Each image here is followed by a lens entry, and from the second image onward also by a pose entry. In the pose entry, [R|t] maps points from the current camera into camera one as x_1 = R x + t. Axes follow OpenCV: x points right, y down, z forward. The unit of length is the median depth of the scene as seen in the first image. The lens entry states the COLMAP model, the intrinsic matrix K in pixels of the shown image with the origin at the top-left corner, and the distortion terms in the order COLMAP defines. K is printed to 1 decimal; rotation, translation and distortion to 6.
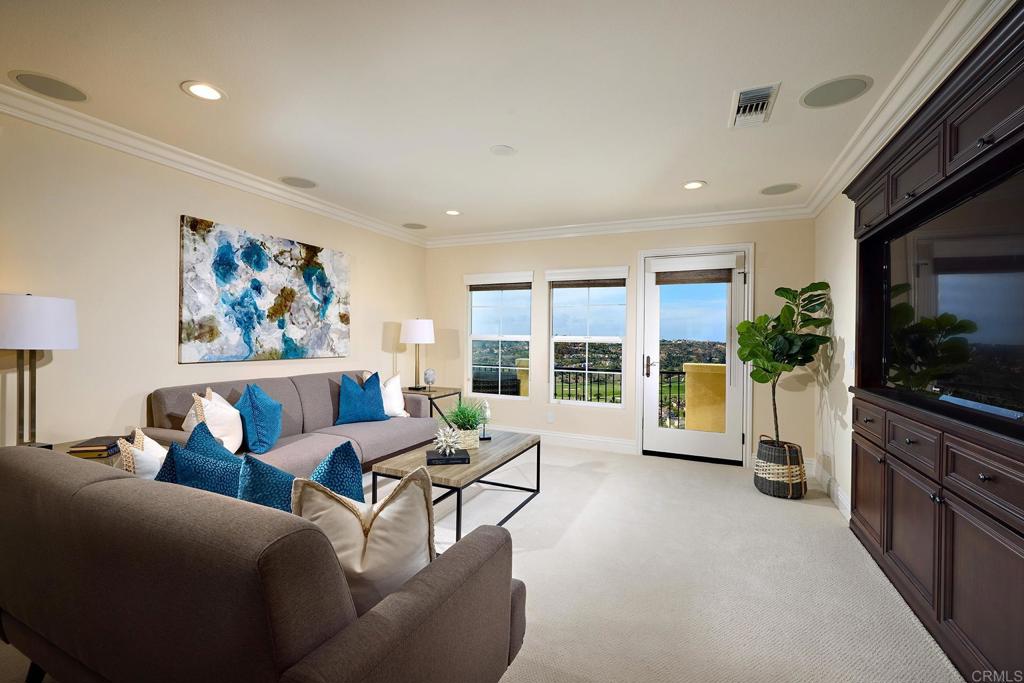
lens RADIAL K [[434.3, 0, 512.0], [0, 434.3, 341.5], [0, 0, 1]] dist [0.008056, -0.000113]
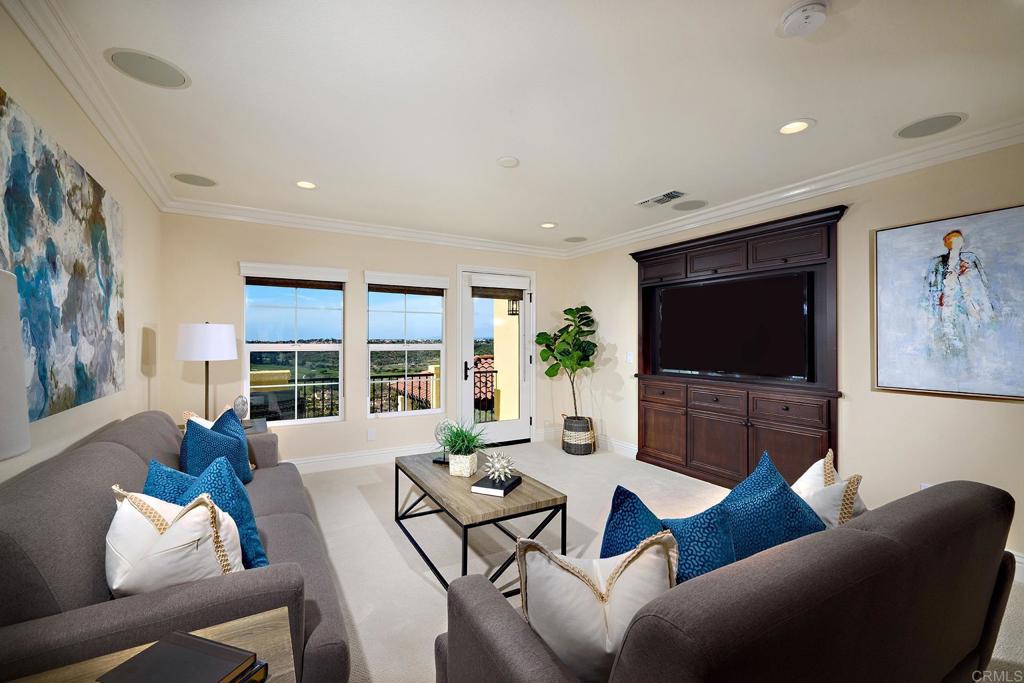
lens RADIAL K [[434.3, 0, 512.0], [0, 434.3, 341.5], [0, 0, 1]] dist [0.008056, -0.000113]
pose [[0.593203, -0.015607, 0.804902, -0.590752], [0.015037, 0.999852, 0.008305, -0.028366], [-0.804913, 0.007176, 0.593350, 0.295427]]
